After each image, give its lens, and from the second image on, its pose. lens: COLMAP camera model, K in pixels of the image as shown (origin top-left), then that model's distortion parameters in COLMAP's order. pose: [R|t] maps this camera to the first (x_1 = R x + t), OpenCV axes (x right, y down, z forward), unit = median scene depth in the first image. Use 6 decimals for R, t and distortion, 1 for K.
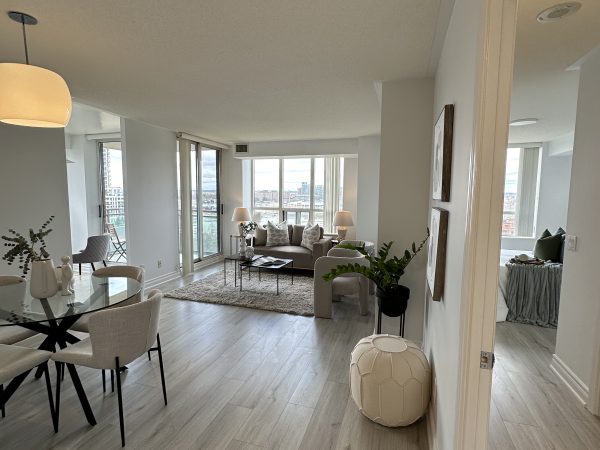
lens RADIAL K [[316.3, 0, 300.0], [0, 316.3, 225.0], [0, 0, 1]] dist [0.000231, -0.000532]
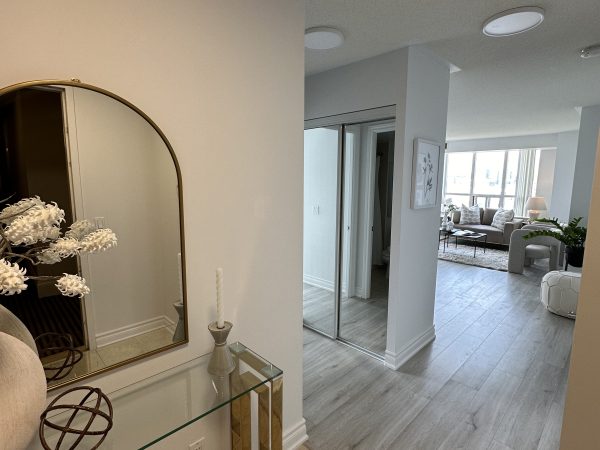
lens RADIAL K [[316.3, 0, 300.0], [0, 316.3, 225.0], [0, 0, 1]] dist [0.000231, -0.000532]
pose [[0.882007, 0.049893, -0.468588, -0.077435], [-0.030184, 0.998319, 0.049481, 0.027504], [0.470269, -0.029499, 0.882030, -0.417996]]
